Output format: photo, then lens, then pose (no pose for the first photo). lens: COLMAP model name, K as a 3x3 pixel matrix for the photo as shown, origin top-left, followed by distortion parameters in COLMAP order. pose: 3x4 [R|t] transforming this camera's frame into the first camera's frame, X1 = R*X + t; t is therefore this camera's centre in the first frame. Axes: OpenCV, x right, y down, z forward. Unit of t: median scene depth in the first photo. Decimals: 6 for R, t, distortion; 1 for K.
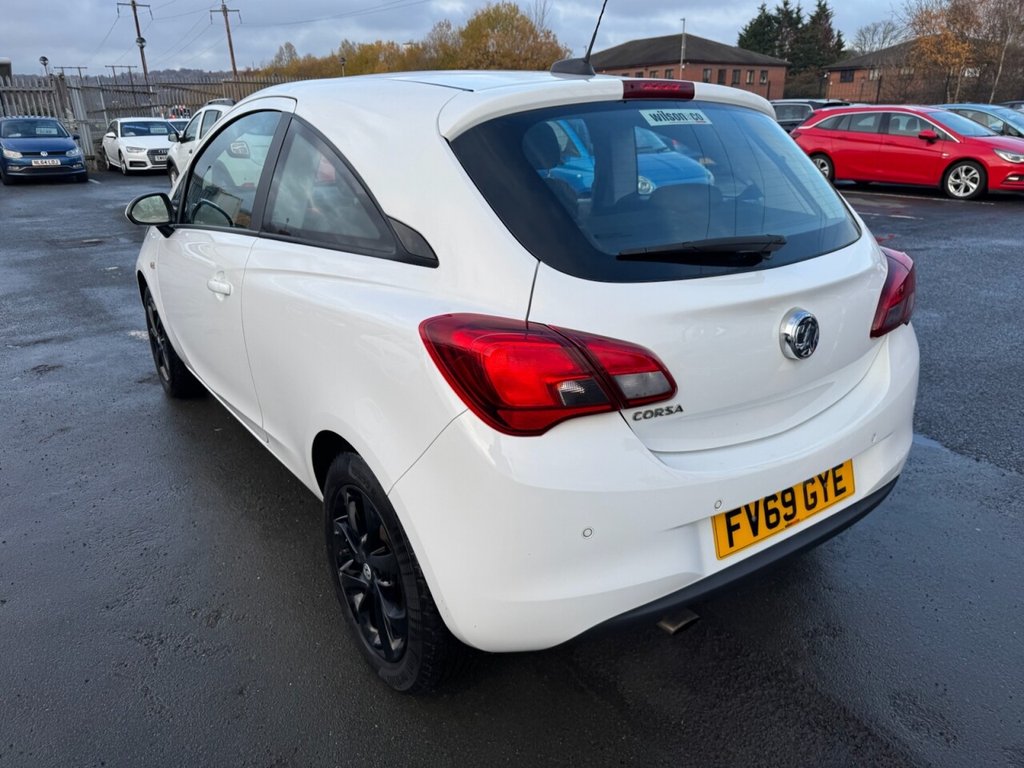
lens RADIAL K [[733.5, 0, 508.9], [0, 733.5, 387.4], [0, 0, 1]] dist [0.004715, -0.011633]
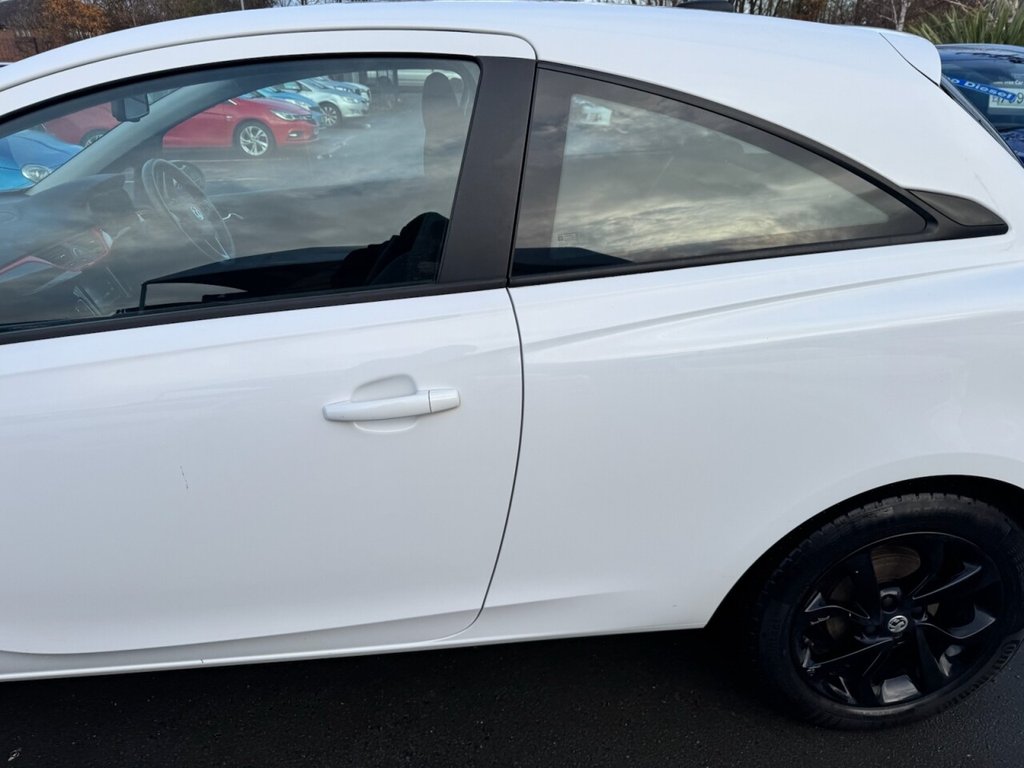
lens RADIAL K [[733.5, 0, 507.7], [0, 733.5, 391.2], [0, 0, 1]] dist [0.004715, -0.011633]
pose [[0.510230, -0.342626, 0.788843, -0.156901], [0.307564, 0.929253, 0.204677, -0.047537], [-0.803162, 0.138187, 0.579512, 0.134007]]
